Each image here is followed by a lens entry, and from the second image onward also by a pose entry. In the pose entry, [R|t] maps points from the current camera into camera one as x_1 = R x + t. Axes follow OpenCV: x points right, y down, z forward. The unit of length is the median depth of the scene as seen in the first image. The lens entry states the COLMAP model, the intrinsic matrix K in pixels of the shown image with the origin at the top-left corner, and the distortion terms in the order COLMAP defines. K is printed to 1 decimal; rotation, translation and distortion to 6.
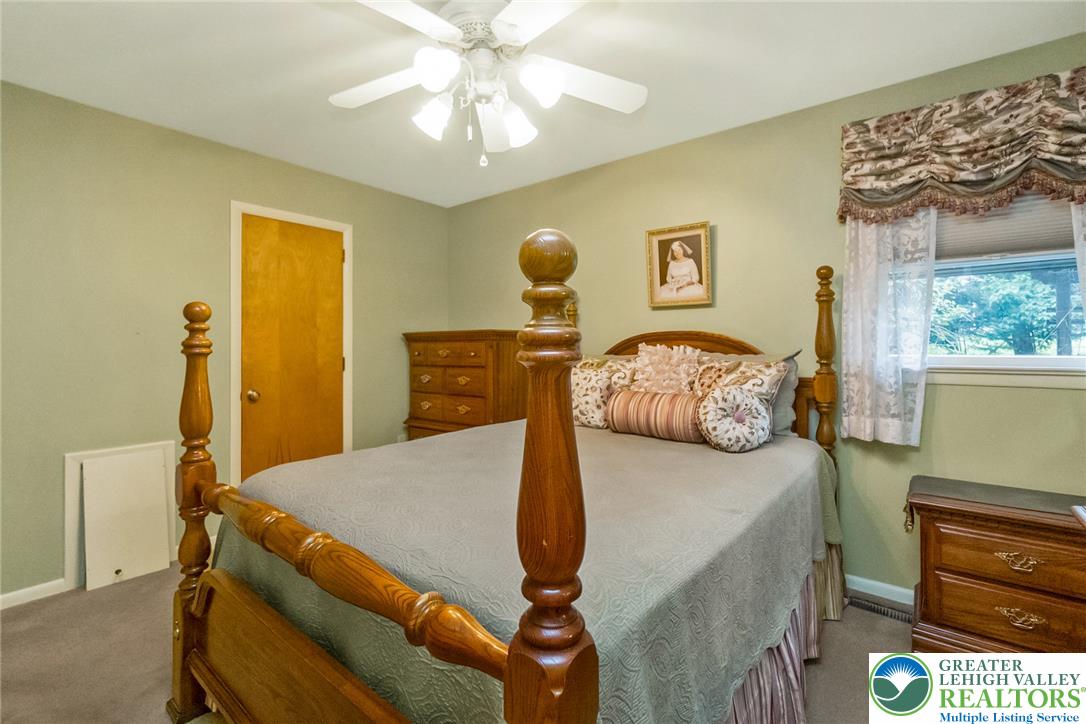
lens RADIAL K [[478.4, 0, 542.0], [0, 478.4, 340.5], [0, 0, 1]] dist [-0.006799, 0.000794]
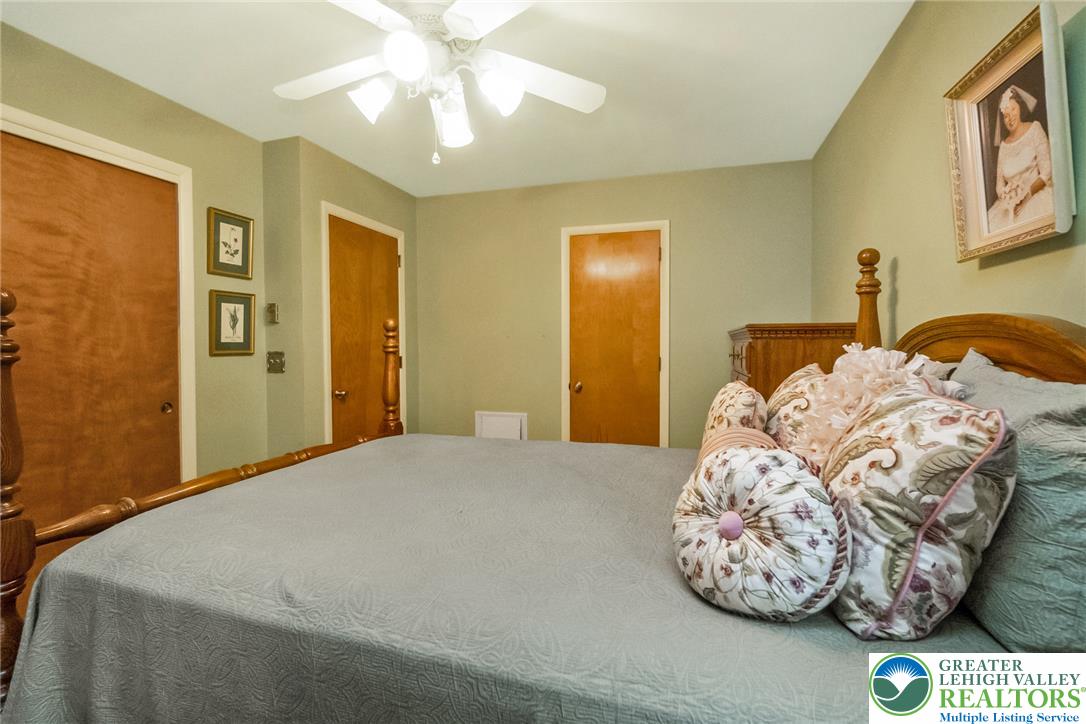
lens RADIAL K [[478.4, 0, 543.5], [0, 478.4, 361.6], [0, 0, 1]] dist [-0.006799, 0.000794]
pose [[0.385482, 0.037068, -0.921971, 0.505941], [0.009897, 0.998969, 0.044301, -0.001354], [0.922662, -0.026202, 0.384718, 0.481211]]
